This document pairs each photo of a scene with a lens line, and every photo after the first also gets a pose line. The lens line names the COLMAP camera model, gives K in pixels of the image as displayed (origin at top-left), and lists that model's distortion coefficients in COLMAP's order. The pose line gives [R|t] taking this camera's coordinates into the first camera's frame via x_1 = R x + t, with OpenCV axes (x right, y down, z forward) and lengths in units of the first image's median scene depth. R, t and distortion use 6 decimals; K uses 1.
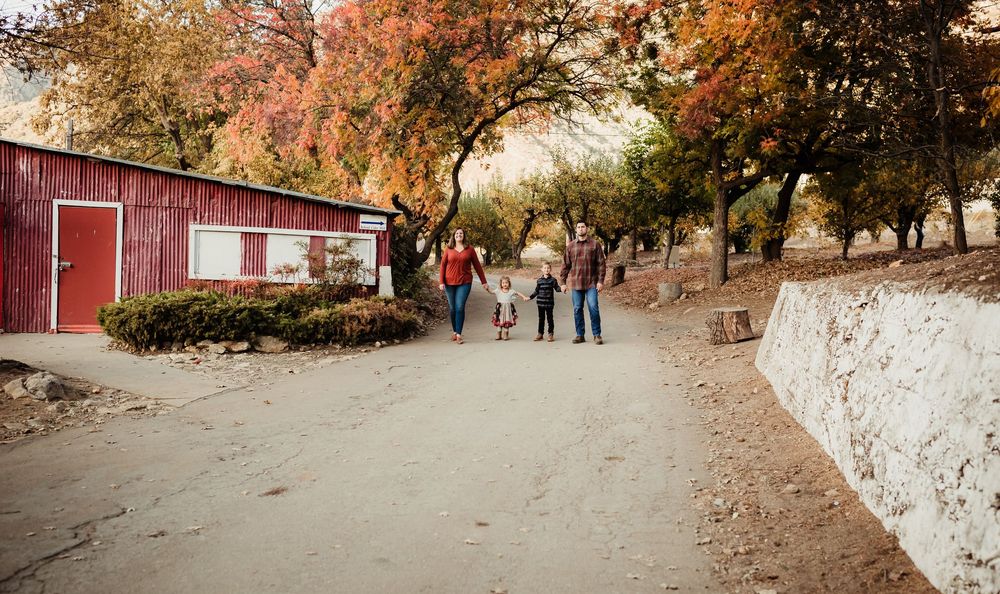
lens RADIAL K [[970.9, 0, 498.9], [0, 970.9, 324.0], [0, 0, 1]] dist [0.000678, -0.019729]
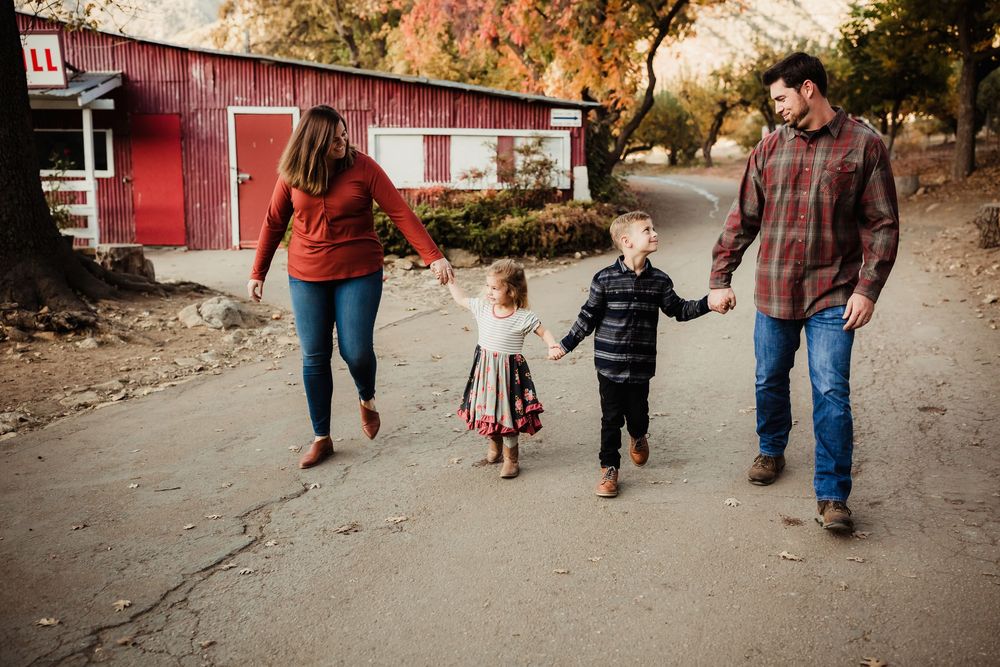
lens RADIAL K [[968.9, 0, 500.0], [0, 968.9, 333.5], [0, 0, 1]] dist [-0.000328, -0.019963]
pose [[0.984304, -0.005132, -0.176405, -0.035024], [0.023979, 0.994197, 0.104873, -0.002376], [0.174843, -0.107457, 0.978715, 0.102258]]
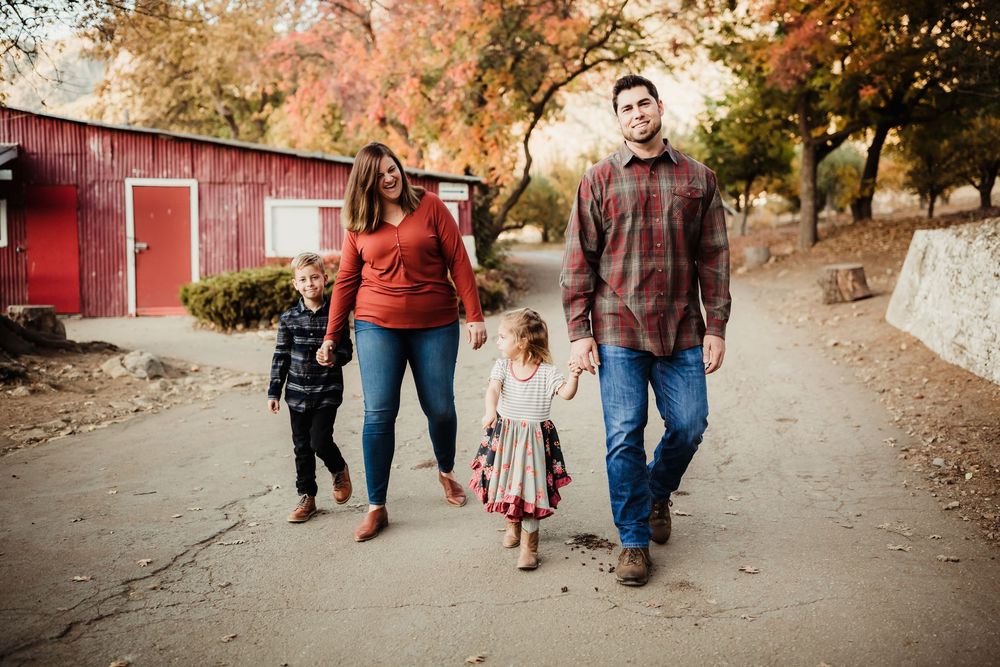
lens RADIAL K [[968.9, 0, 500.0], [0, 968.9, 333.5], [0, 0, 1]] dist [-0.000328, -0.019963]
pose [[0.998451, -0.031859, -0.045611, -0.046745], [0.033096, 0.999097, 0.026629, 0.012214], [0.044721, -0.028097, 0.998604, 0.045576]]
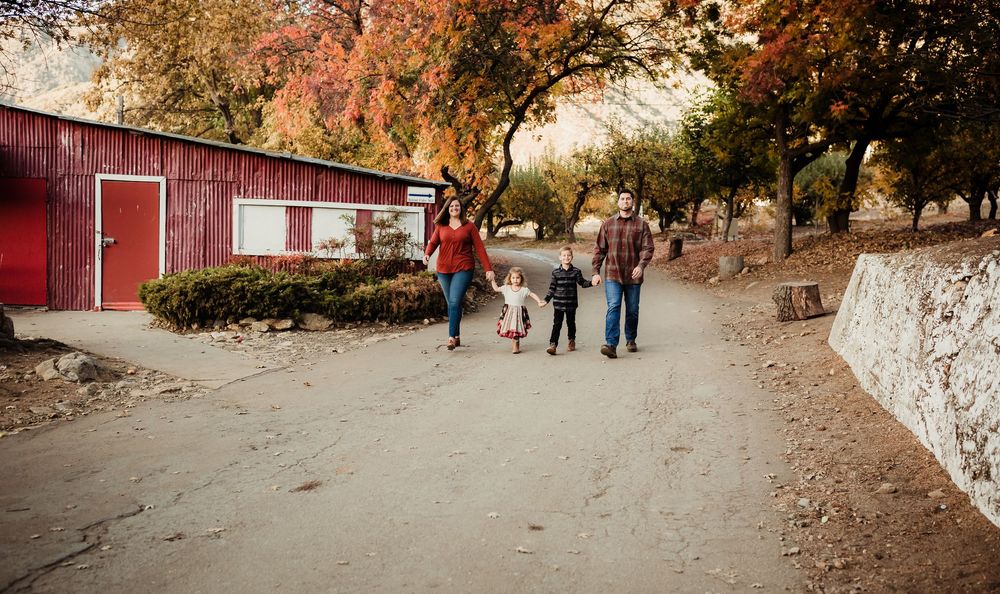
lens RADIAL K [[970.9, 0, 498.9], [0, 970.9, 324.0], [0, 0, 1]] dist [0.000678, -0.019729]
pose [[0.998551, -0.001615, -0.053783, -0.001053], [0.002988, 0.999672, 0.025450, -0.000844], [0.053724, -0.025574, 0.998228, 0.041152]]
